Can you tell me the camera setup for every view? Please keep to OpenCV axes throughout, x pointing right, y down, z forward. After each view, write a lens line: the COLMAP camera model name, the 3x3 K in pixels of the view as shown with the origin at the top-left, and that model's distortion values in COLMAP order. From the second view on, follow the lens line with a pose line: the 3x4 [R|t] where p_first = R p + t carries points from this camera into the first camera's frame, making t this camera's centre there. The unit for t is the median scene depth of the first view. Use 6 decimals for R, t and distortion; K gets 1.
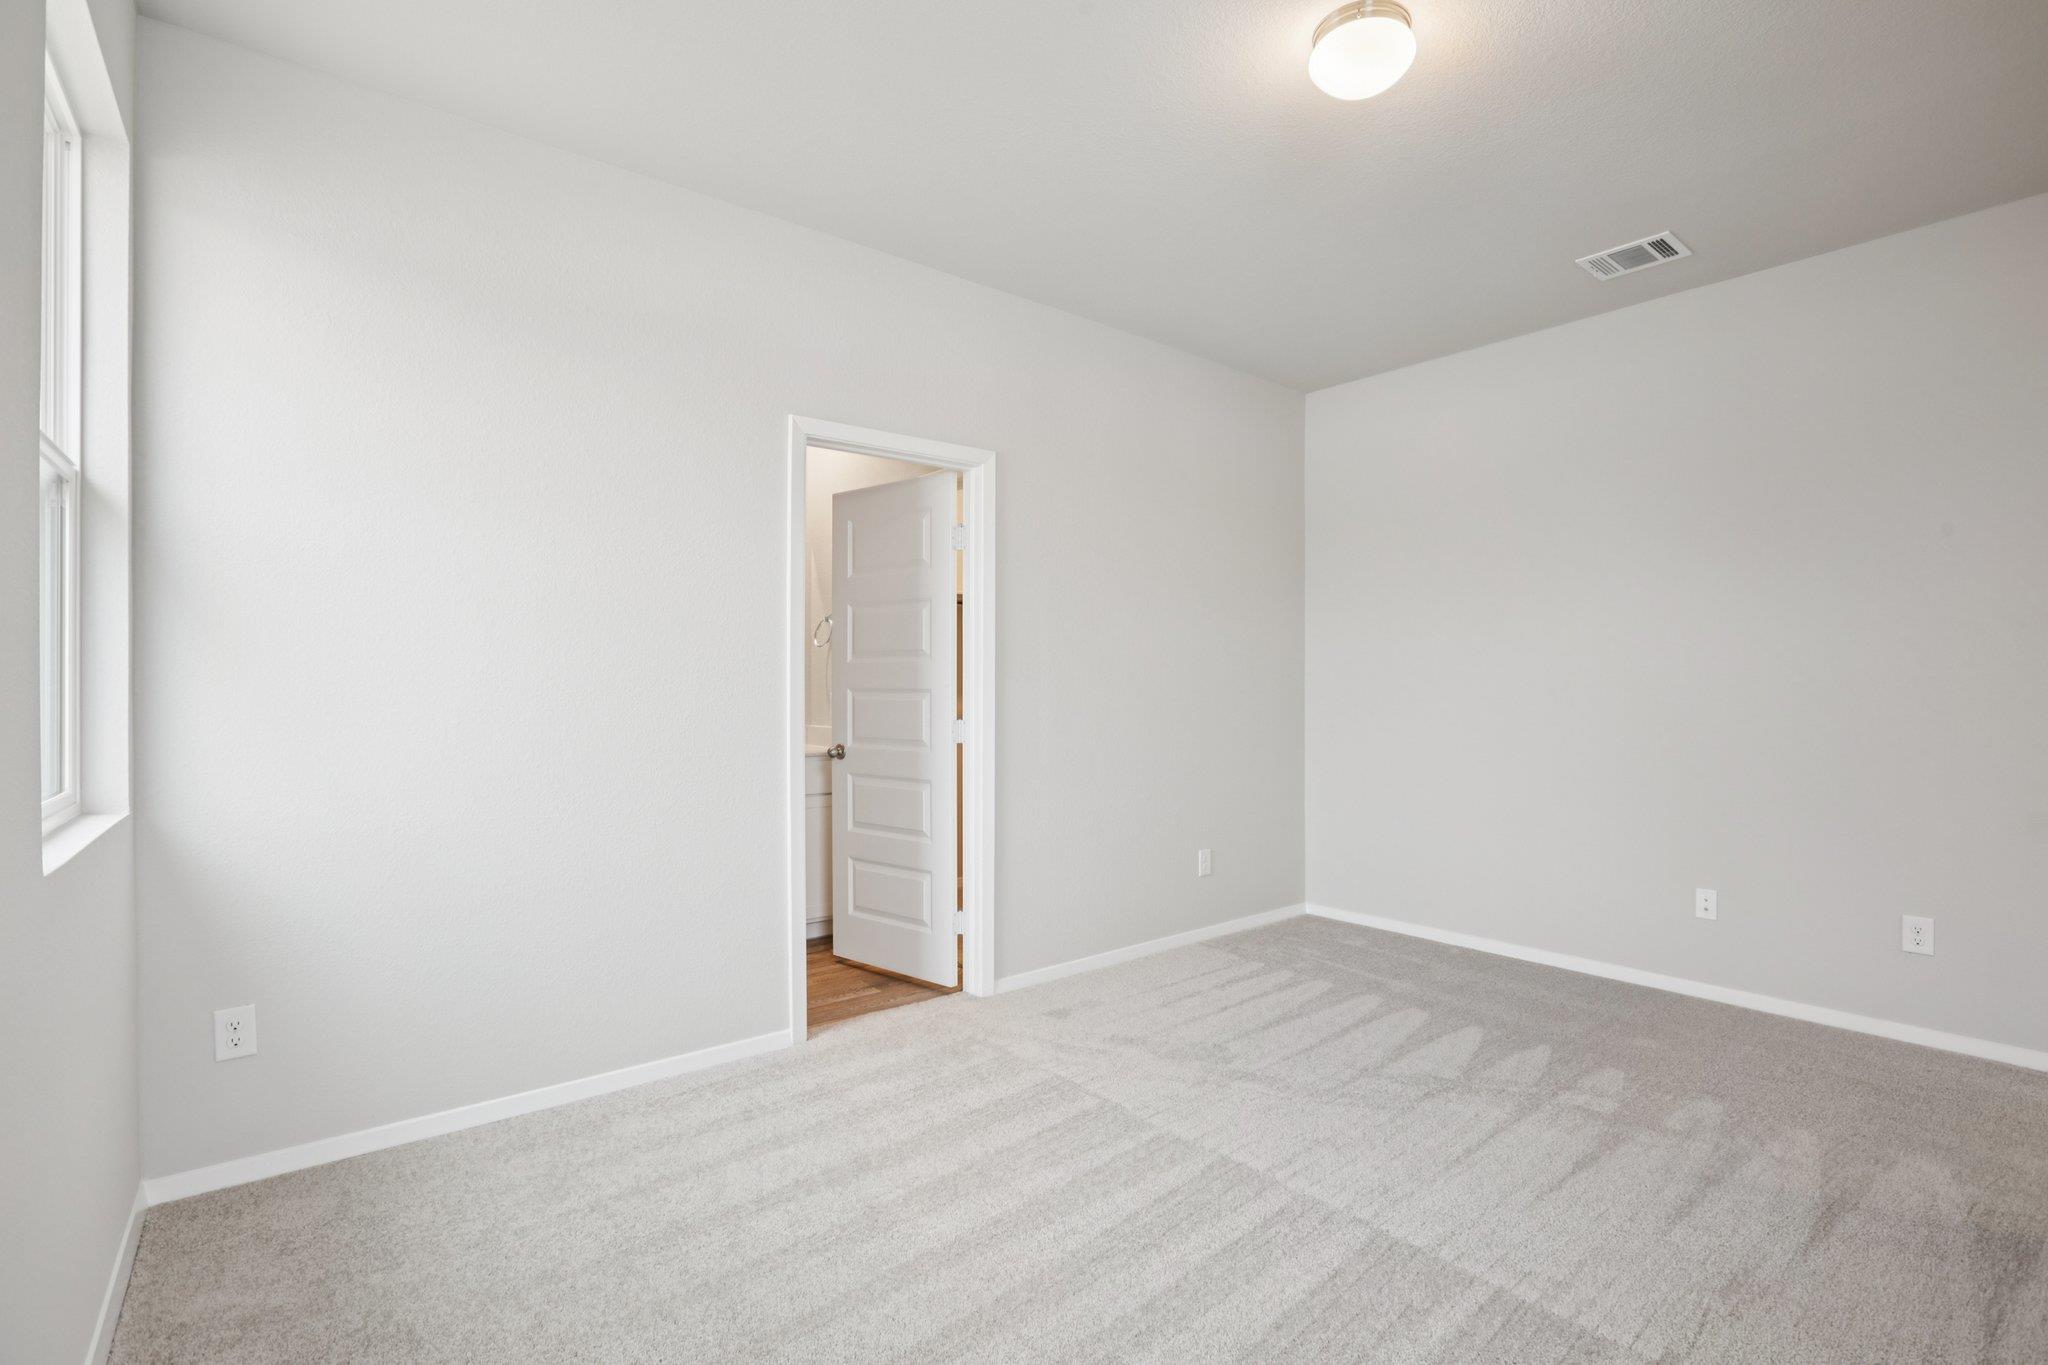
lens RADIAL K [[933.6, 0, 1024.0], [0, 933.6, 682.5], [0, 0, 1]] dist [-0.035398, 0.031690]
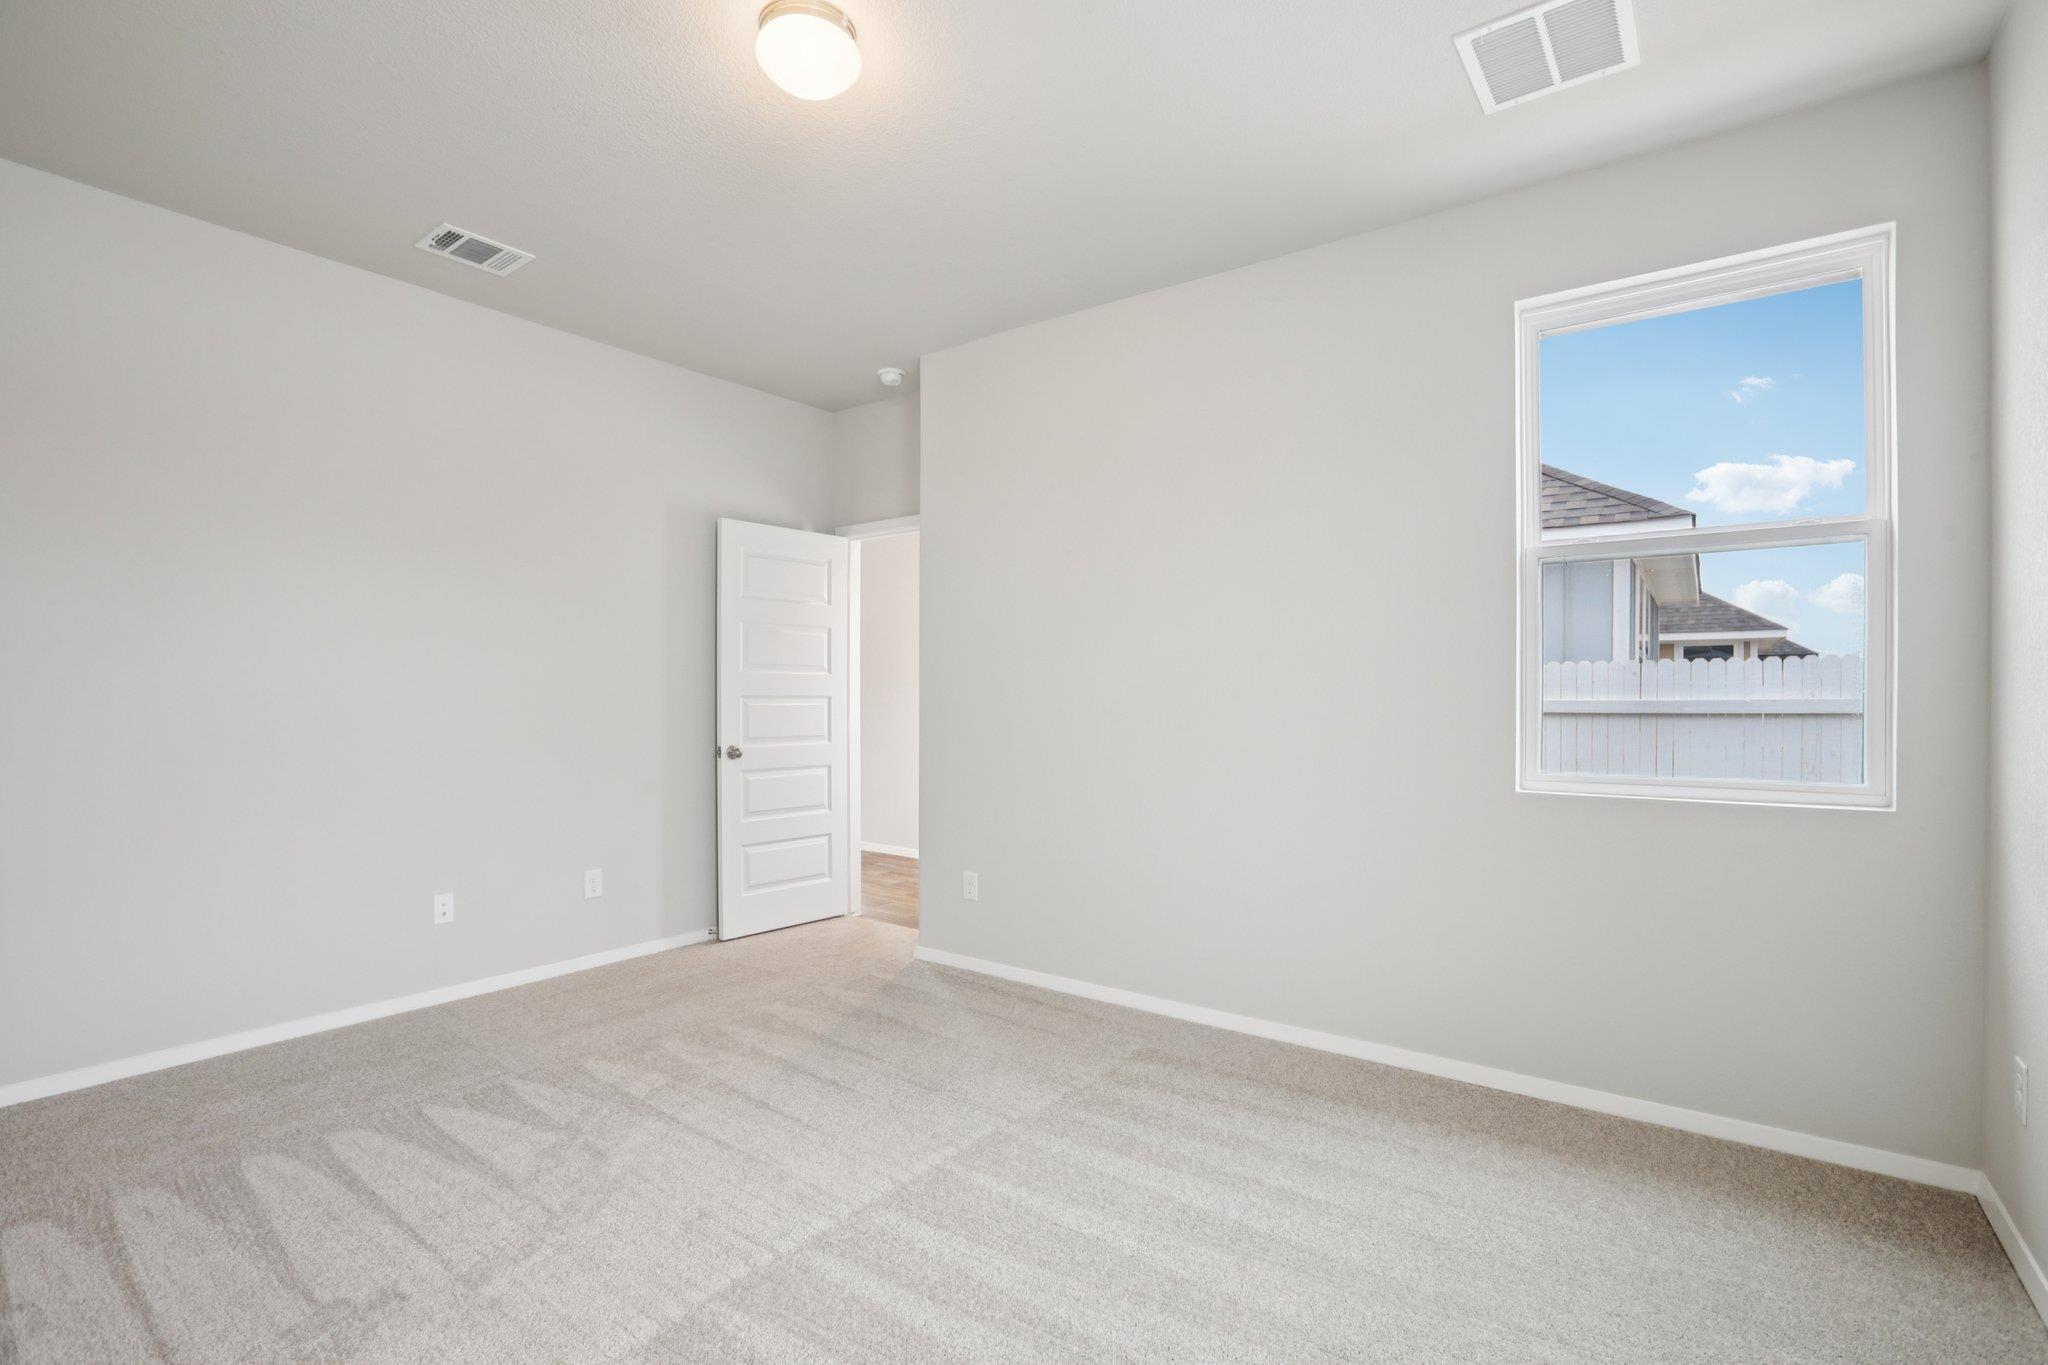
lens RADIAL K [[955.0, 0, 1024.0], [0, 955.0, 682.5], [0, 0, 1]] dist [-0.001507, -0.000465]
pose [[-0.256363, 0.019182, 0.966390, -0.527470], [-0.014437, 0.999616, -0.023672, 0.011350], [-0.966473, -0.020020, -0.255988, 0.807056]]
